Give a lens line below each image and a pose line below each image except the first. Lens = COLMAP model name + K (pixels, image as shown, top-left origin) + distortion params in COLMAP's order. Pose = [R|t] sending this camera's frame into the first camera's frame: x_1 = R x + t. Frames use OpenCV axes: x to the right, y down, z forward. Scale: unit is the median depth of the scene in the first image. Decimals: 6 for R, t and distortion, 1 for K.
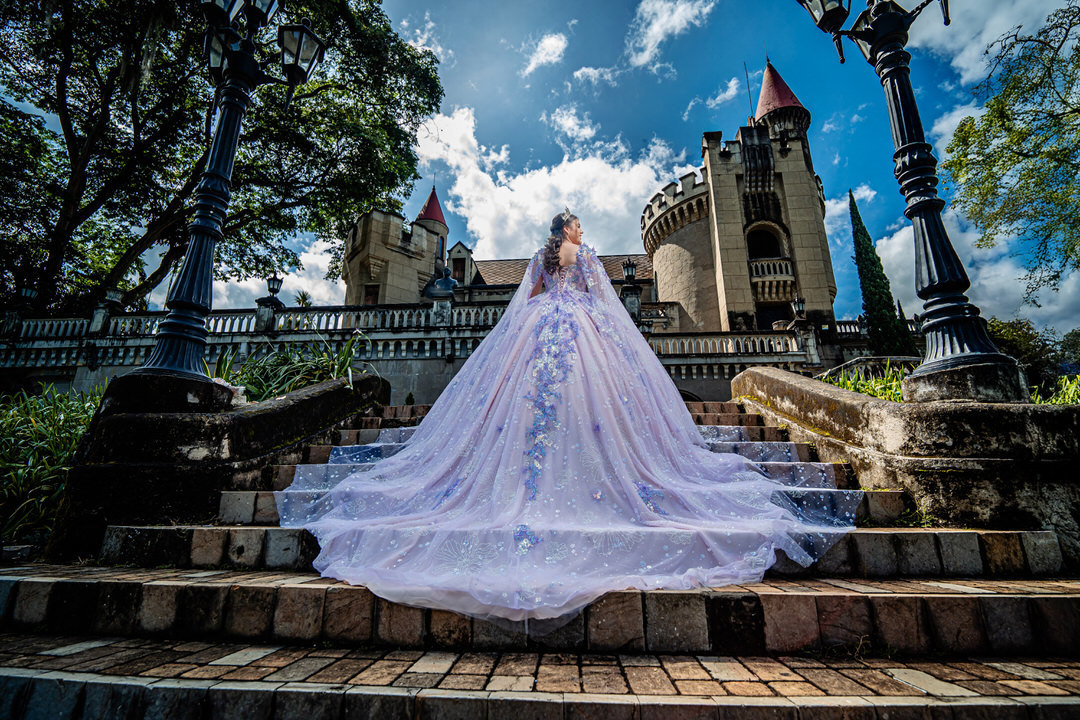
lens RADIAL K [[522.2, 0, 540.1], [0, 522.2, 370.5], [0, 0, 1]] dist [0.003113, -0.000852]
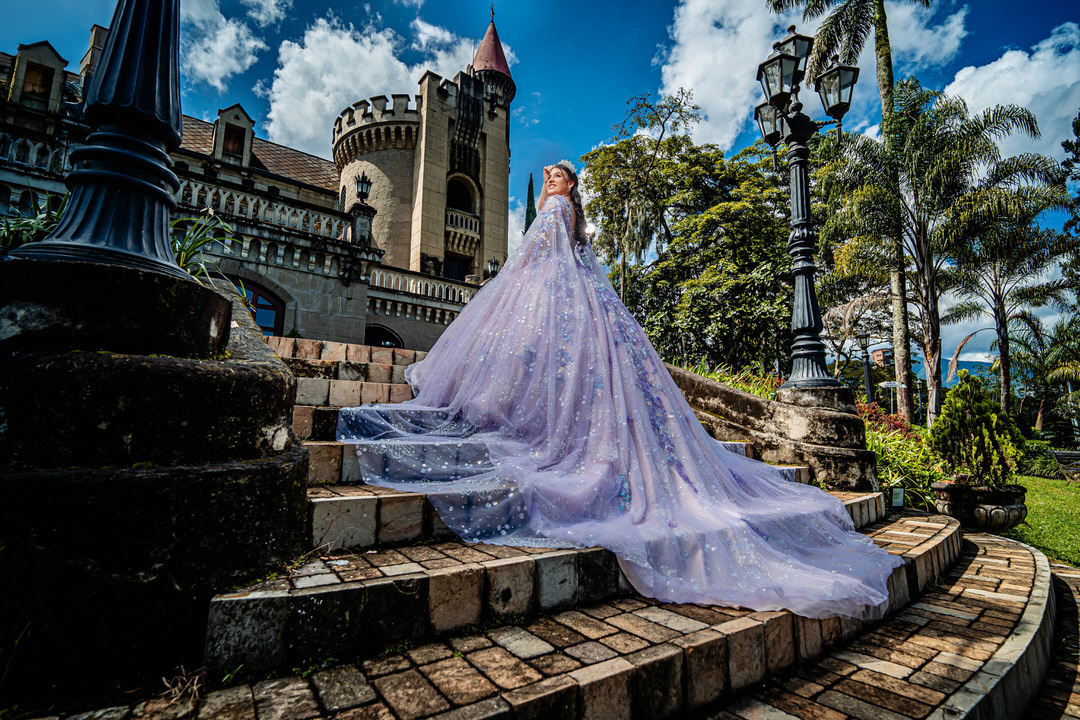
lens RADIAL K [[522.2, 0, 540.1], [0, 522.2, 370.5], [0, 0, 1]] dist [0.003113, -0.000852]
pose [[0.728416, 0.089514, 0.679263, -0.136554], [-0.184120, 0.980533, 0.068228, -0.000400], [-0.659932, -0.174764, 0.730717, 0.068084]]
